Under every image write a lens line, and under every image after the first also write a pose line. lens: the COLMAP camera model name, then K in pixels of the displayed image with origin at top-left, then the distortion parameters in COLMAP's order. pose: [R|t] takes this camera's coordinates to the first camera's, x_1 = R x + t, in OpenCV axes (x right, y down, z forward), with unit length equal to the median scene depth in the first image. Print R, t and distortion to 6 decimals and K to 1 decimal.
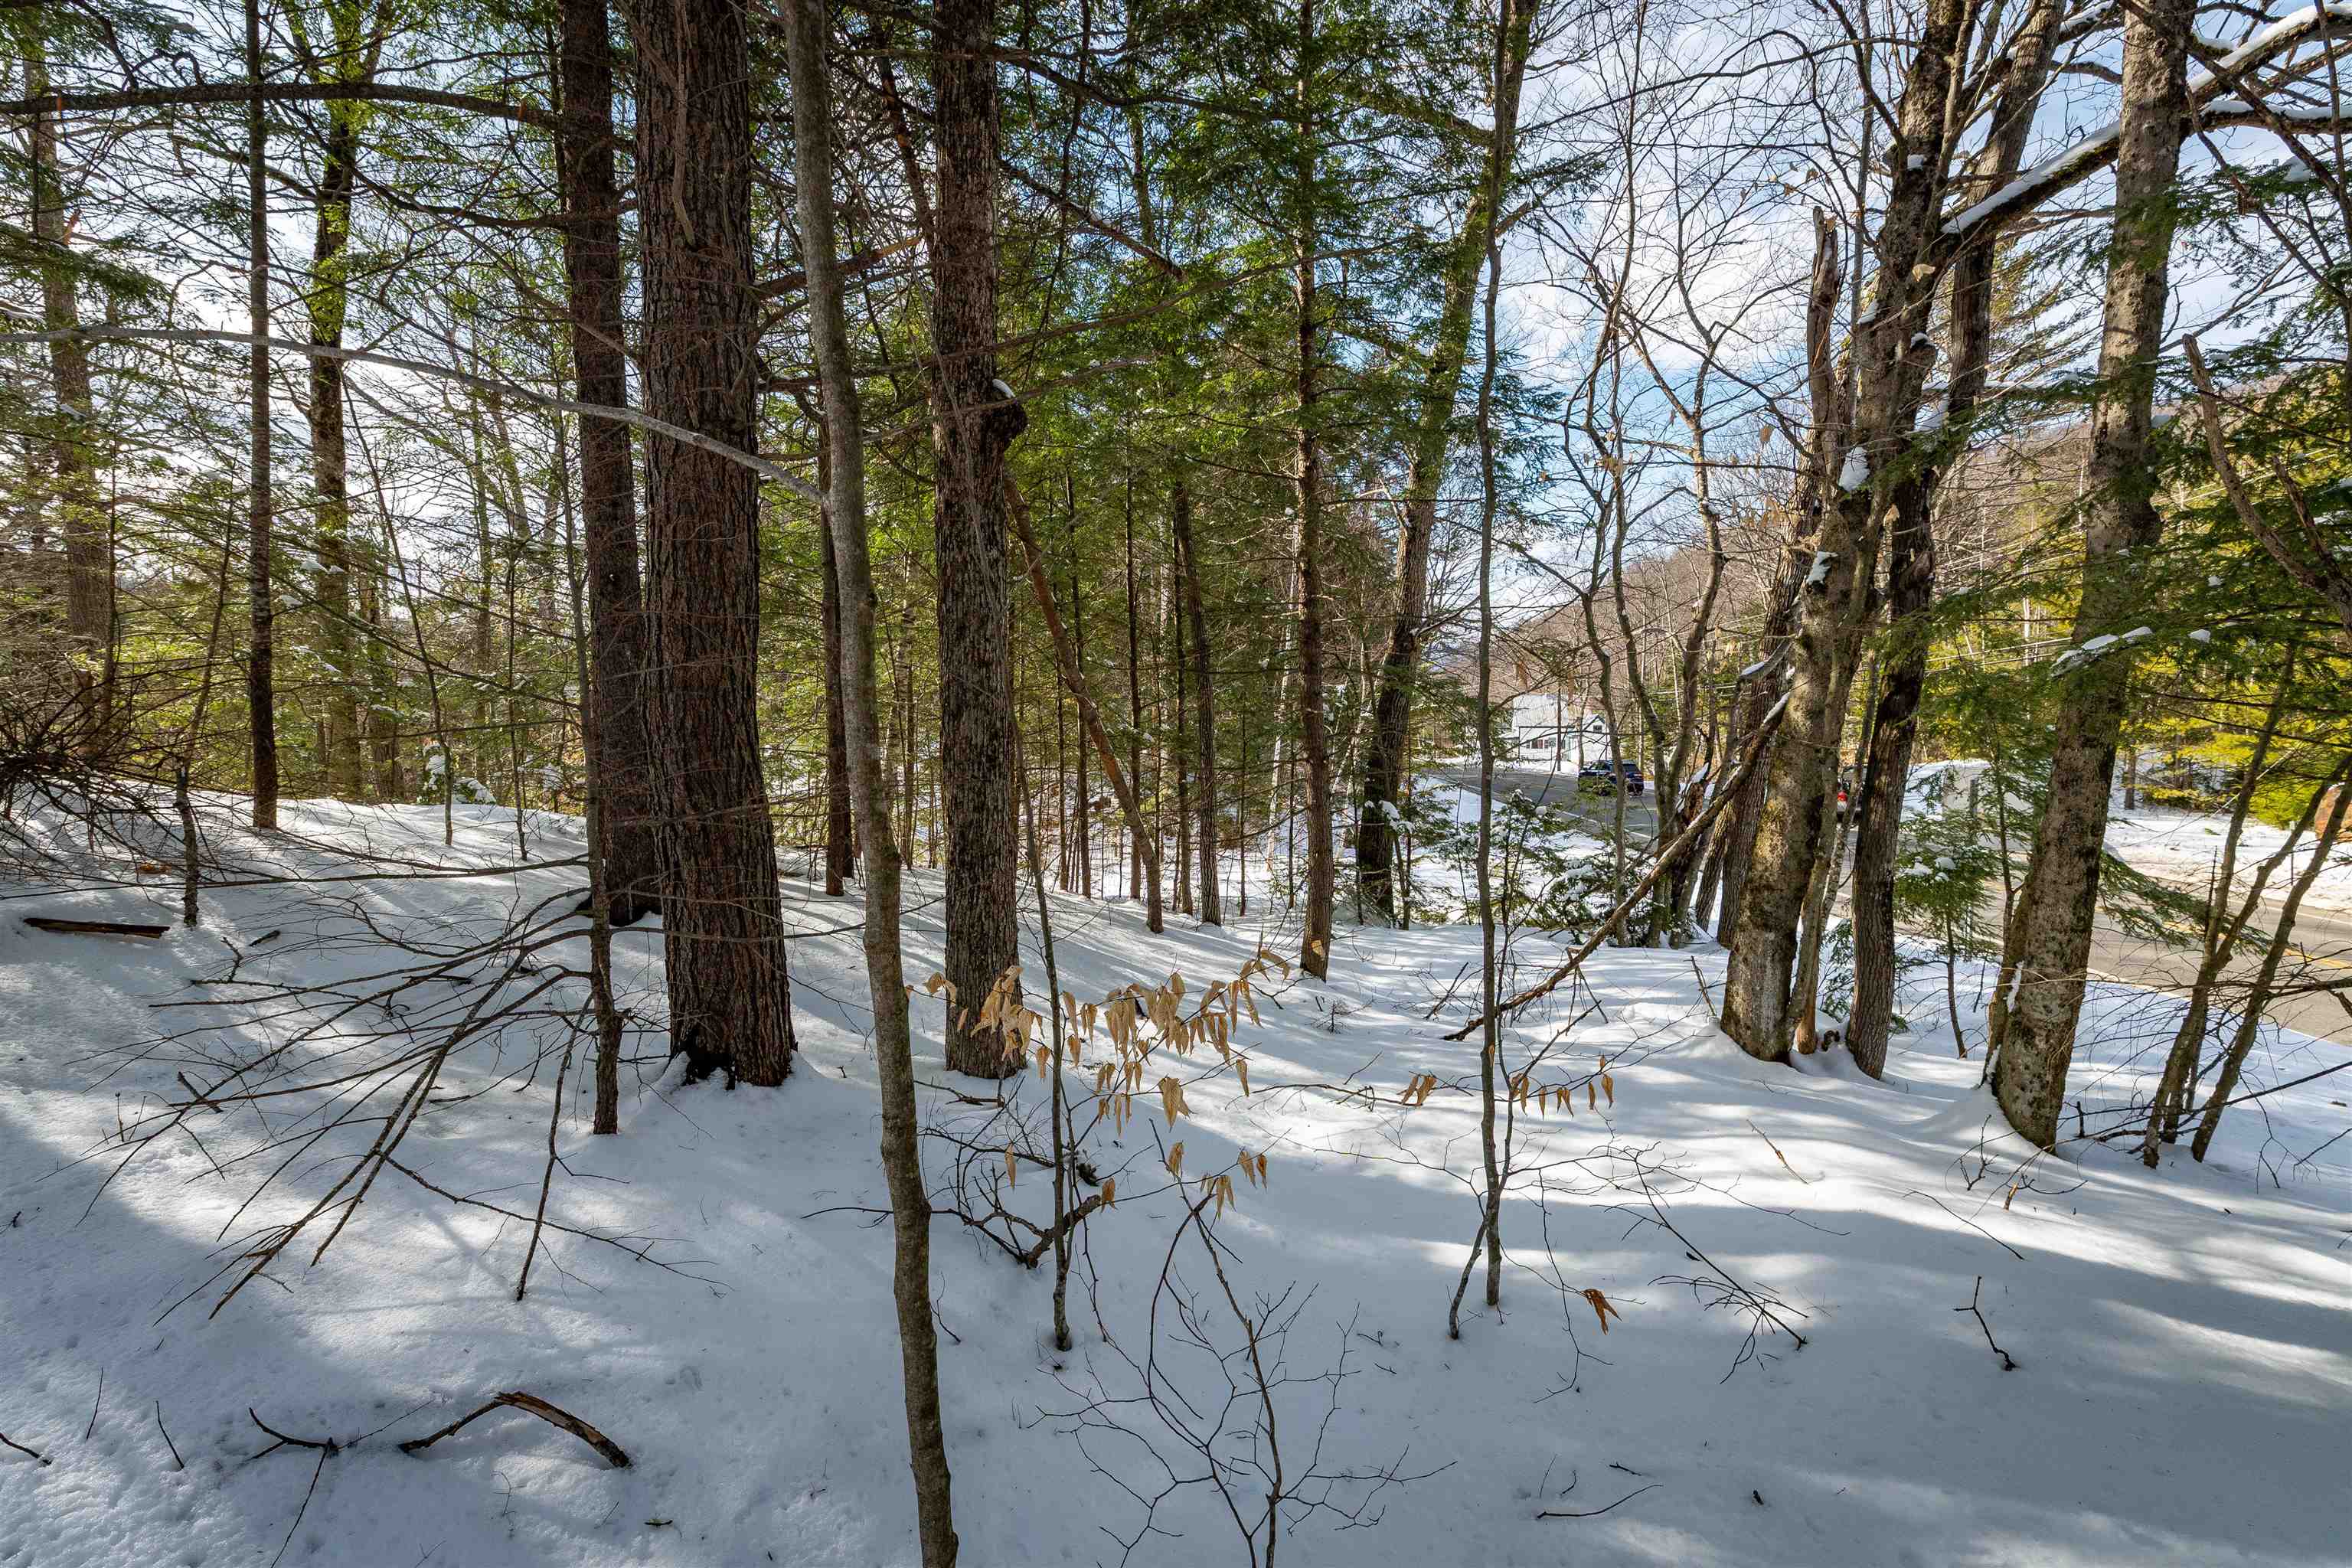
lens RADIAL K [[1008.7, 0, 1183.3], [0, 1008.7, 788.4], [0, 0, 1]] dist [0.002102, -0.000085]
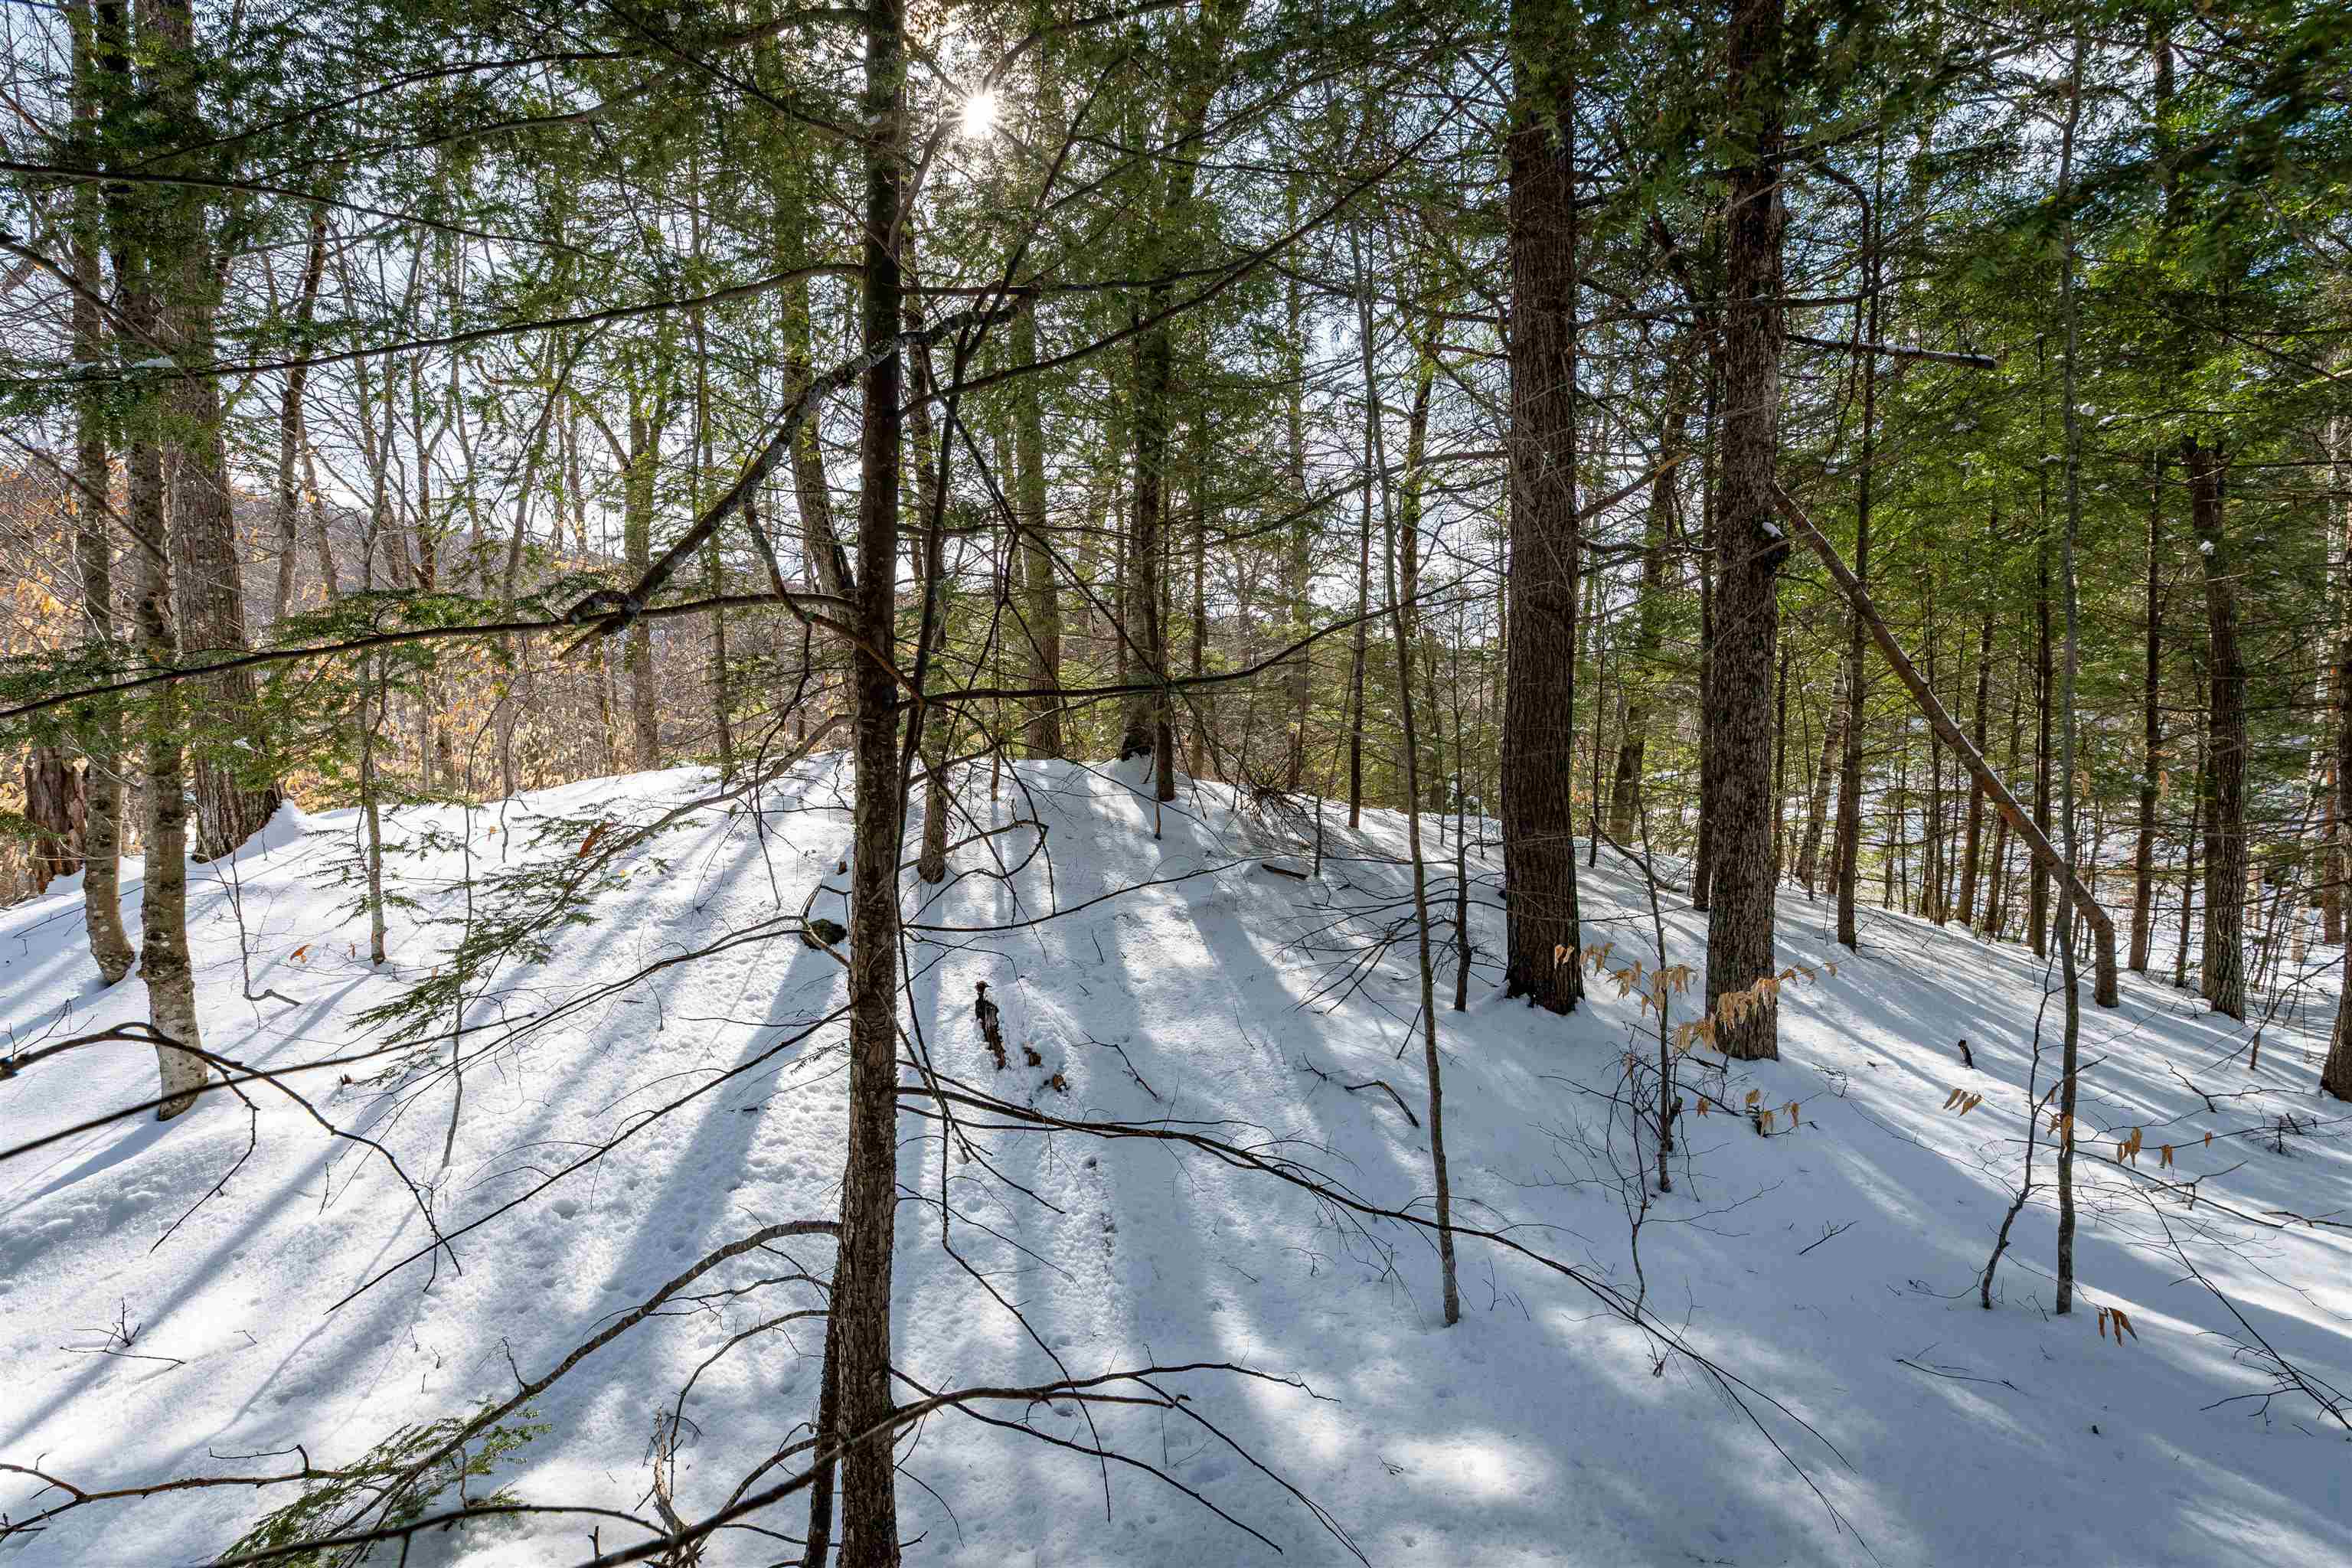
lens RADIAL K [[1008.7, 0, 1177.0], [0, 1008.7, 777.6], [0, 0, 1]] dist [0.002102, -0.000085]
pose [[0.582601, 0.026661, -0.812321, 0.550147], [-0.043800, 0.999039, 0.001375, -0.057324], [0.811577, 0.034778, 0.583209, -0.457482]]
